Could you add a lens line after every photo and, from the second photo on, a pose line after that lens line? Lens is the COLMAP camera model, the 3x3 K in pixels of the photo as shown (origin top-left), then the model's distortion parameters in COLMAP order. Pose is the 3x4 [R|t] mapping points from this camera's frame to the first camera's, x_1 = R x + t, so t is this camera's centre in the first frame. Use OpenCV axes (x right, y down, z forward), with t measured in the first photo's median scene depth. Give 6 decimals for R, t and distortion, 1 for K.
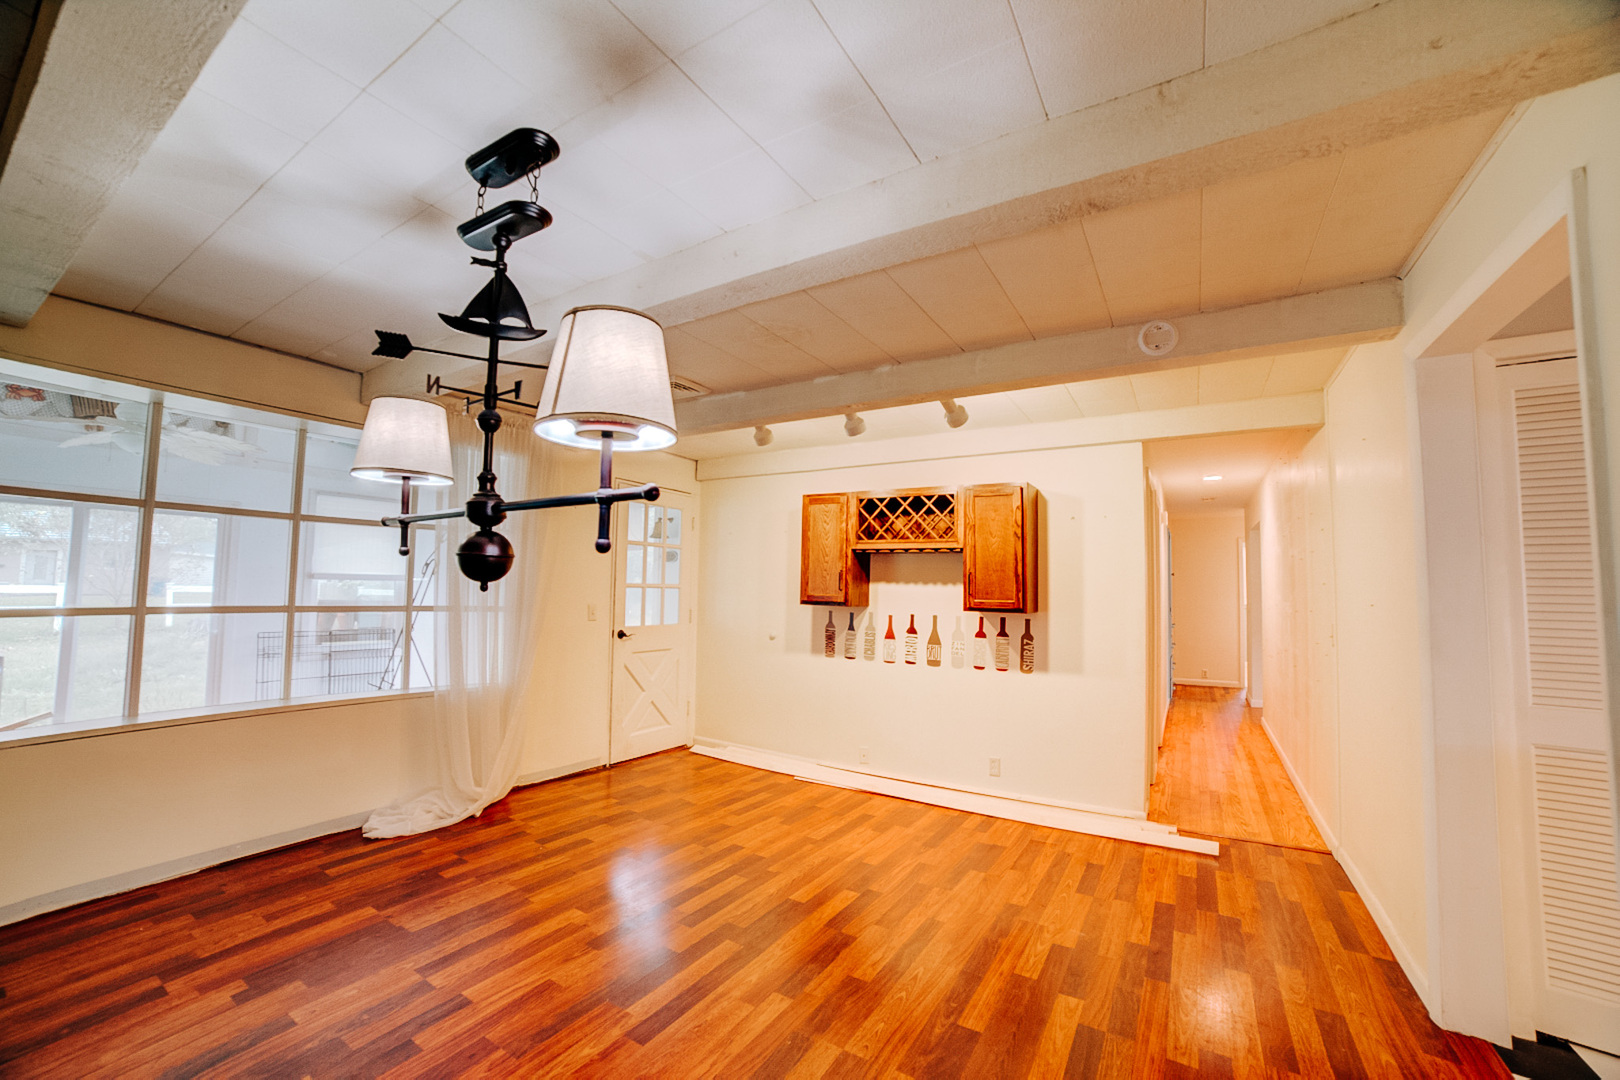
lens RADIAL K [[644.8, 0, 804.1], [0, 644.8, 546.4], [0, 0, 1]] dist [-0.097932, 0.032615]
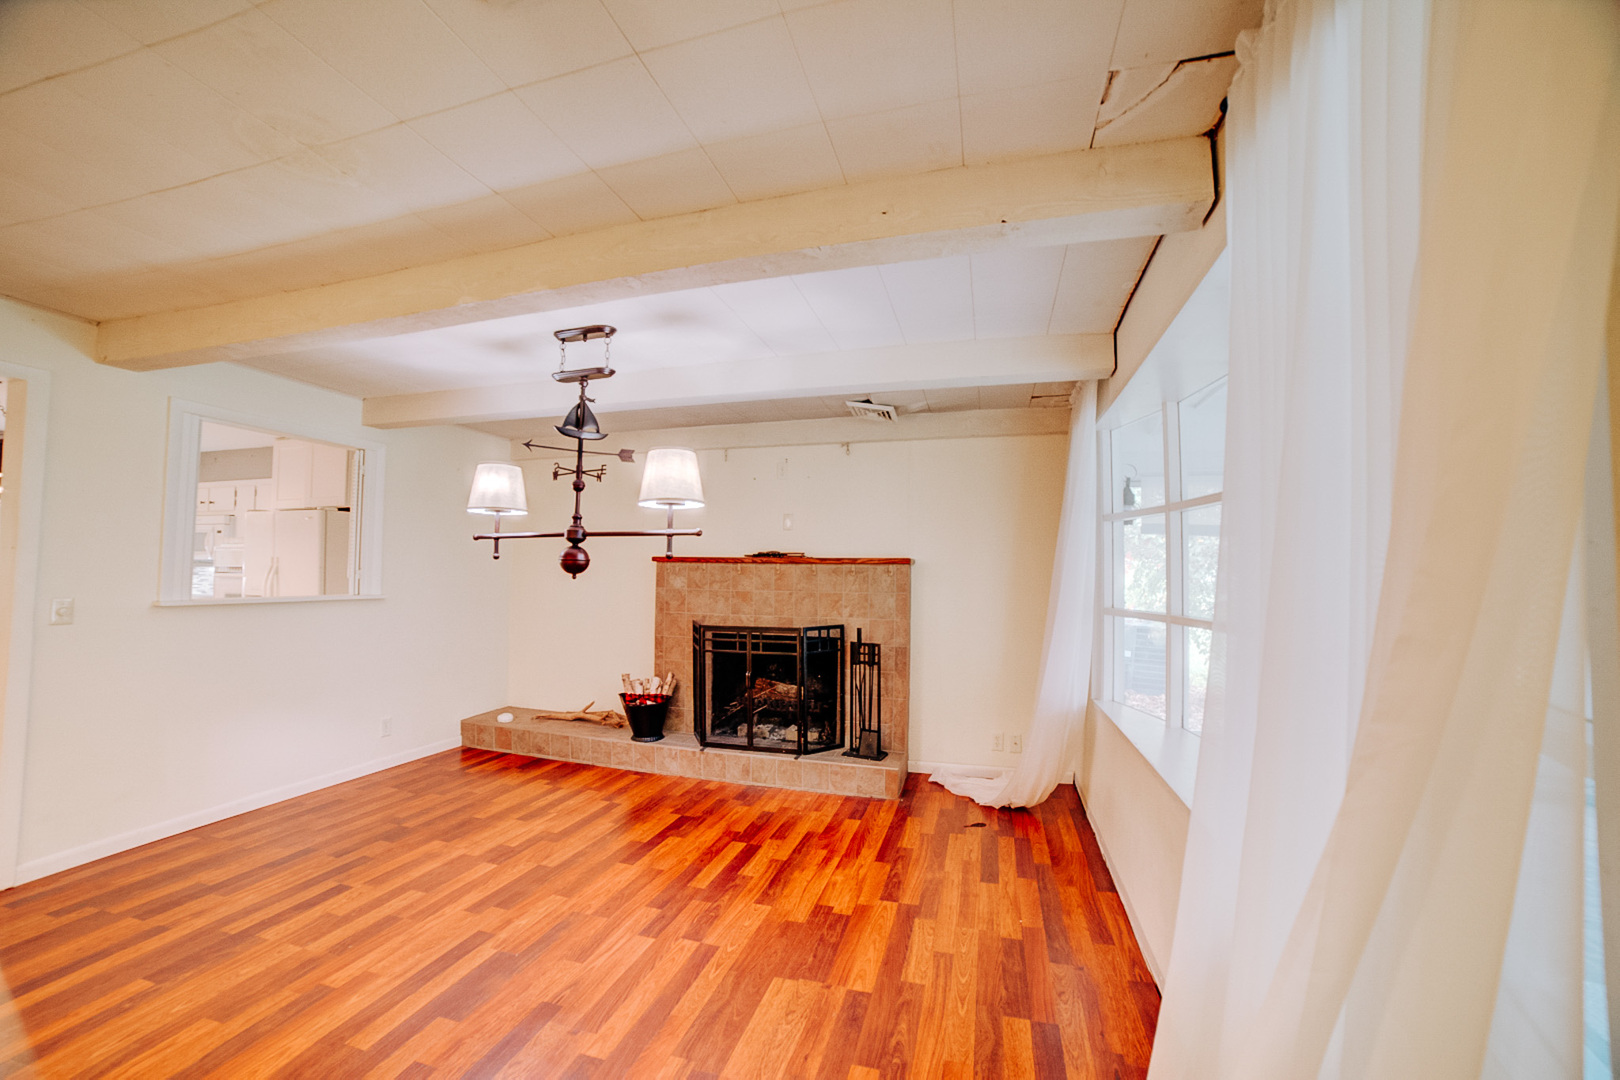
lens RADIAL K [[644.8, 0, 804.1], [0, 644.8, 546.4], [0, 0, 1]] dist [-0.097932, 0.032615]
pose [[-0.962155, -0.041427, -0.269334, -0.232576], [-0.011704, 0.993747, -0.111041, 0.063360], [0.272250, -0.103687, -0.956624, 1.072534]]
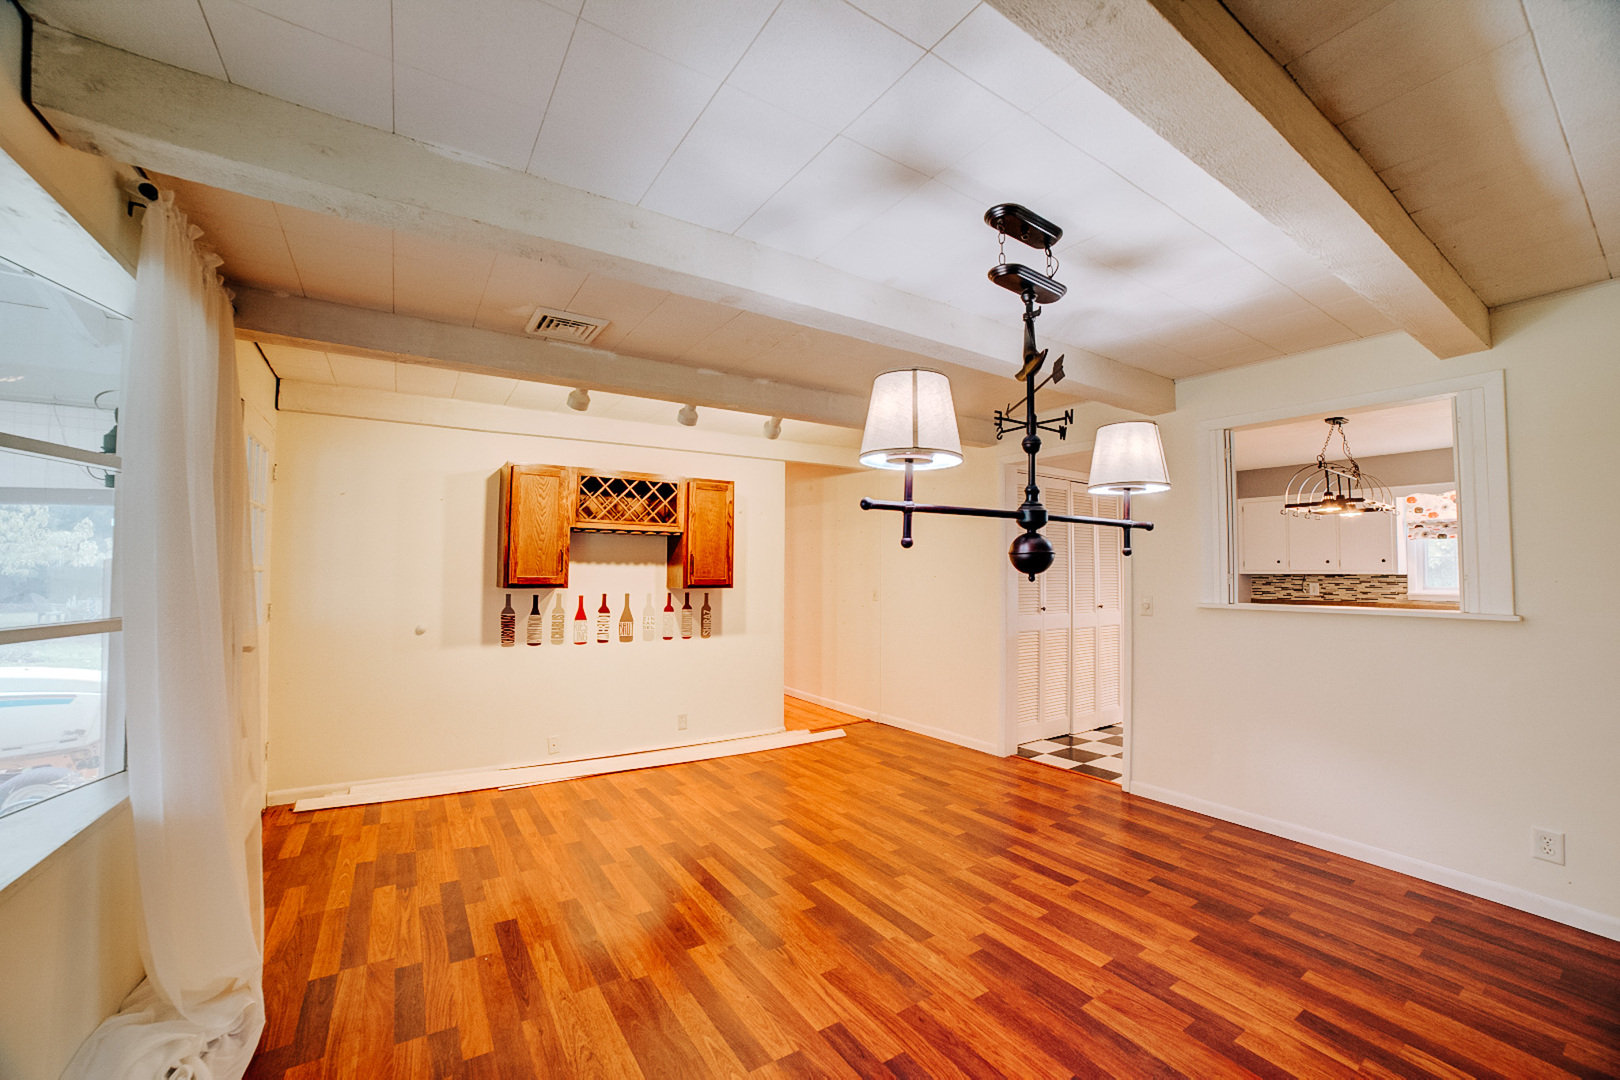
lens RADIAL K [[644.8, 0, 804.1], [0, 644.8, 546.4], [0, 0, 1]] dist [-0.097932, 0.032615]
pose [[0.427356, 0.017957, 0.903905, -0.669843], [-0.056619, 0.998372, 0.006935, 0.006605], [-0.902309, -0.054142, 0.427677, 0.315131]]
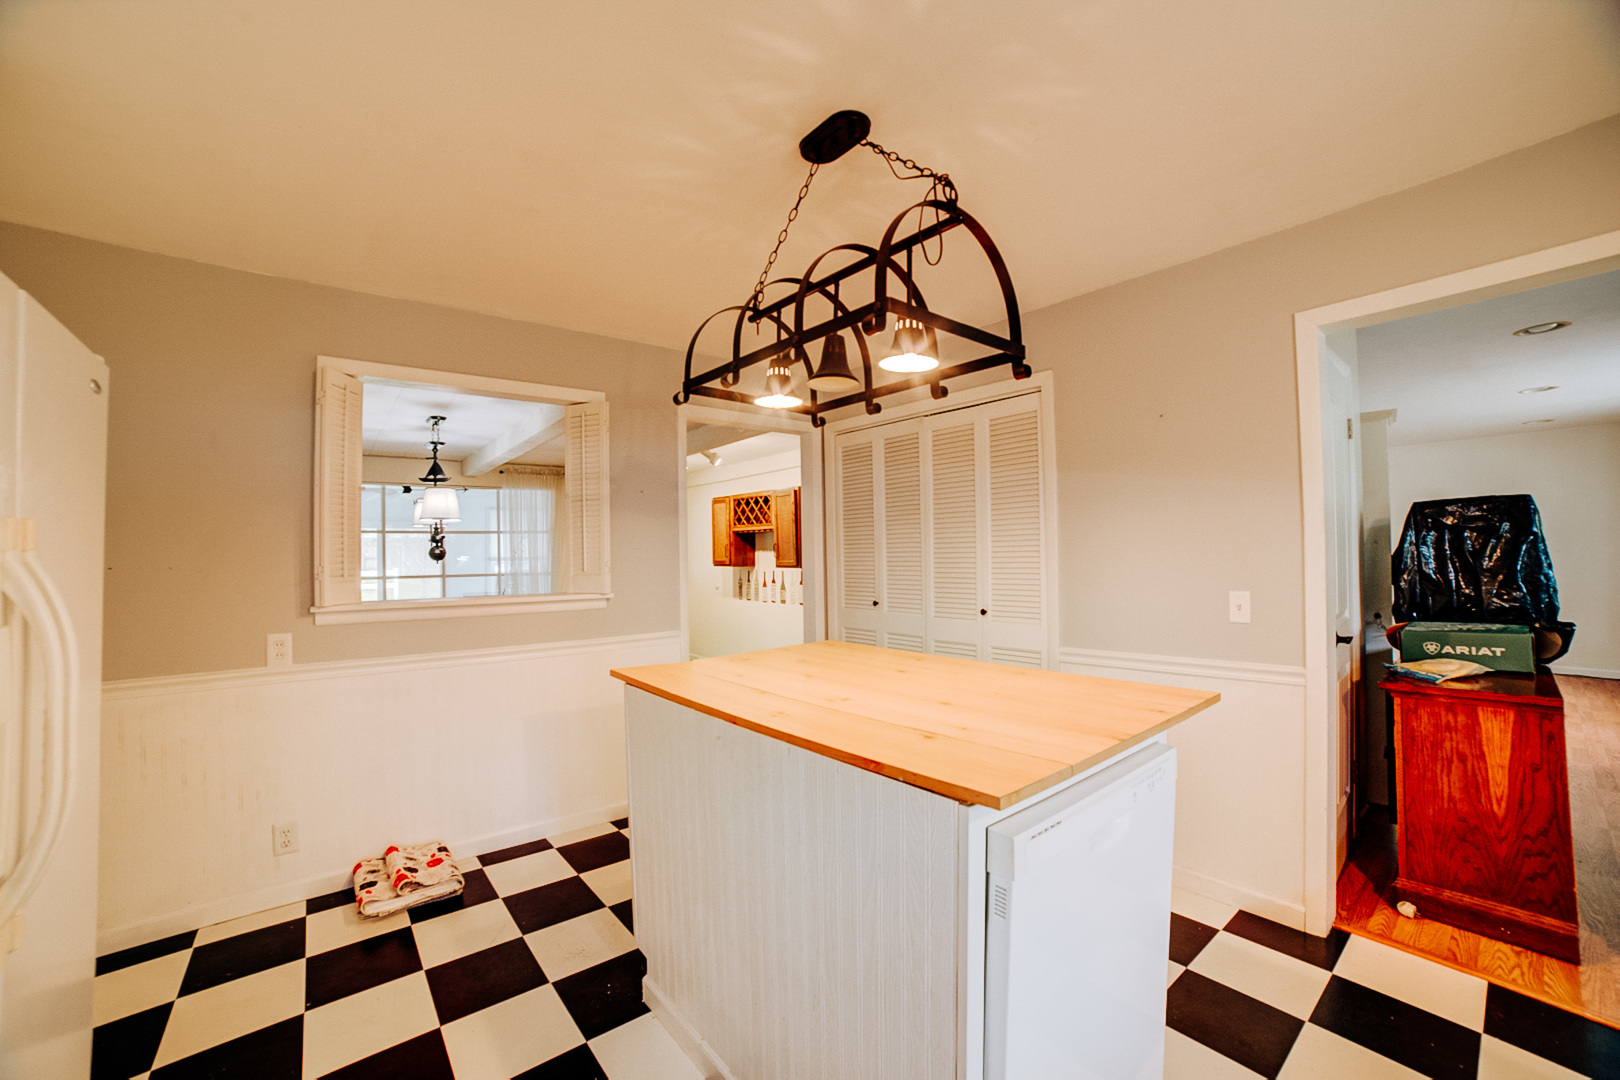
lens RADIAL K [[675.0, 0, 765.7], [0, 675.0, 555.1], [0, 0, 1]] dist [-0.000303, -0.000009]
pose [[0.919014, -0.031276, -0.392983, 0.868574], [0.056916, 0.996930, 0.053761, -0.023078], [0.390095, -0.071774, 0.917973, -0.547836]]
